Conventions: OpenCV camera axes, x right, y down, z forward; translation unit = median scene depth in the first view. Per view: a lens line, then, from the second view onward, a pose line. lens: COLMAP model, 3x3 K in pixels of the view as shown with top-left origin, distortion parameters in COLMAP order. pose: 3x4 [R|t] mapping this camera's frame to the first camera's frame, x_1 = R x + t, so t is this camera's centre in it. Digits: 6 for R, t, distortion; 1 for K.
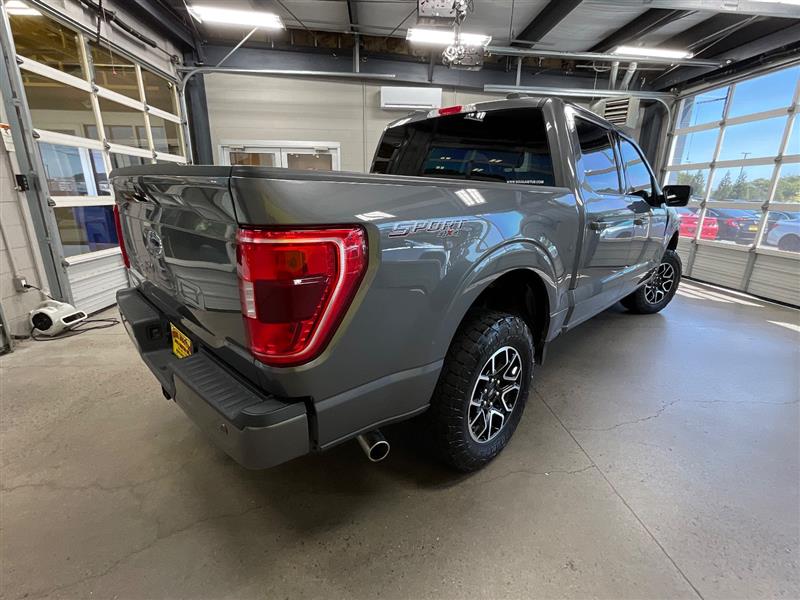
lens RADIAL K [[375.1, 0, 400.3], [0, 375.1, 303.5], [0, 0, 1]] dist [0.005298, -0.004165]
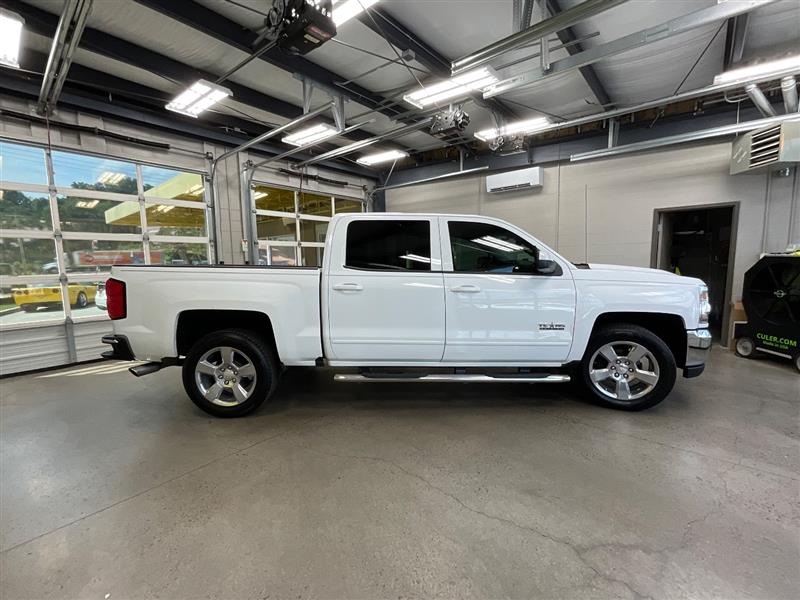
lens RADIAL K [[361.1, 0, 411.1], [0, 361.1, 302.1], [0, 0, 1]] dist [0.003242, -0.003293]
pose [[0.711167, 0.049667, -0.701267, 0.716740], [-0.173496, 0.979048, -0.106605, -0.033297], [0.681279, 0.197481, 0.704883, 0.137828]]
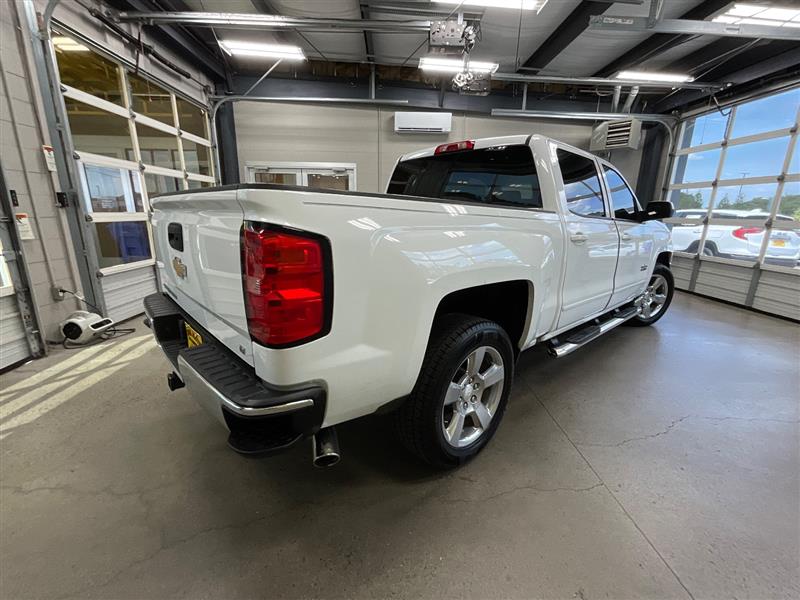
lens RADIAL K [[347.9, 0, 399.8], [0, 347.9, 303.9], [0, 0, 1]] dist [0.004098, -0.003396]
pose [[0.999271, 0.010136, -0.036798, 0.005935], [-0.011082, 0.999611, -0.025605, -0.003440], [0.036524, 0.025994, 0.998995, 0.022887]]
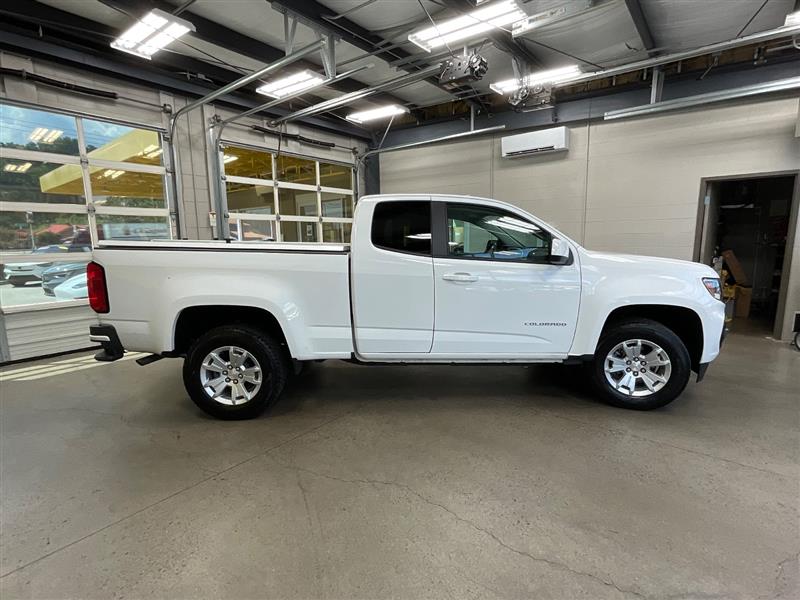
lens RADIAL K [[411.4, 0, 412.9], [0, 411.4, 302.5], [0, 0, 1]] dist [0.007653, -0.005285]
pose [[0.728540, 0.078786, -0.680457, 0.666286], [-0.170947, 0.982845, -0.069229, -0.039251], [0.663330, 0.166758, 0.729510, 0.144600]]
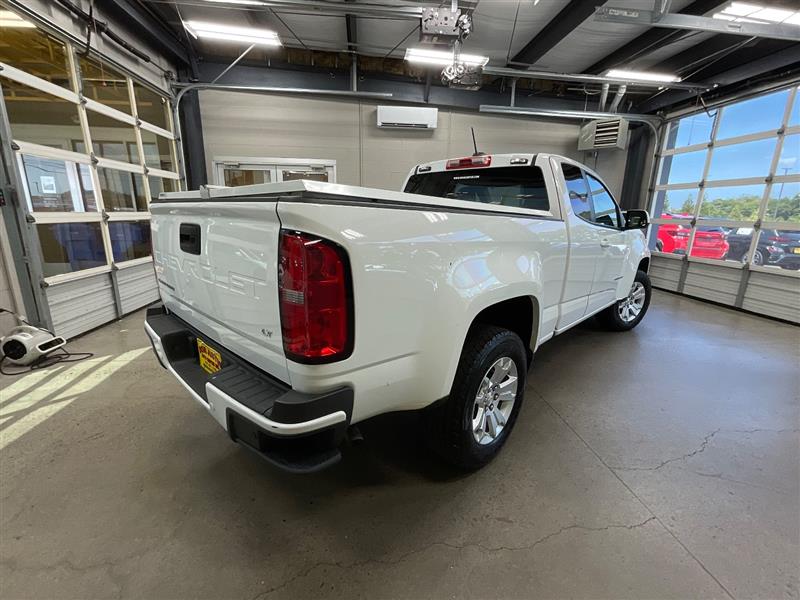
lens RADIAL K [[361.1, 0, 397.6], [0, 361.1, 303.7], [0, 0, 1]] dist [0.003242, -0.003293]
pose [[0.999374, -0.006123, 0.034855, -0.041212], [0.007405, 0.999297, -0.036758, -0.014447], [-0.034606, 0.036993, 0.998716, 0.062283]]
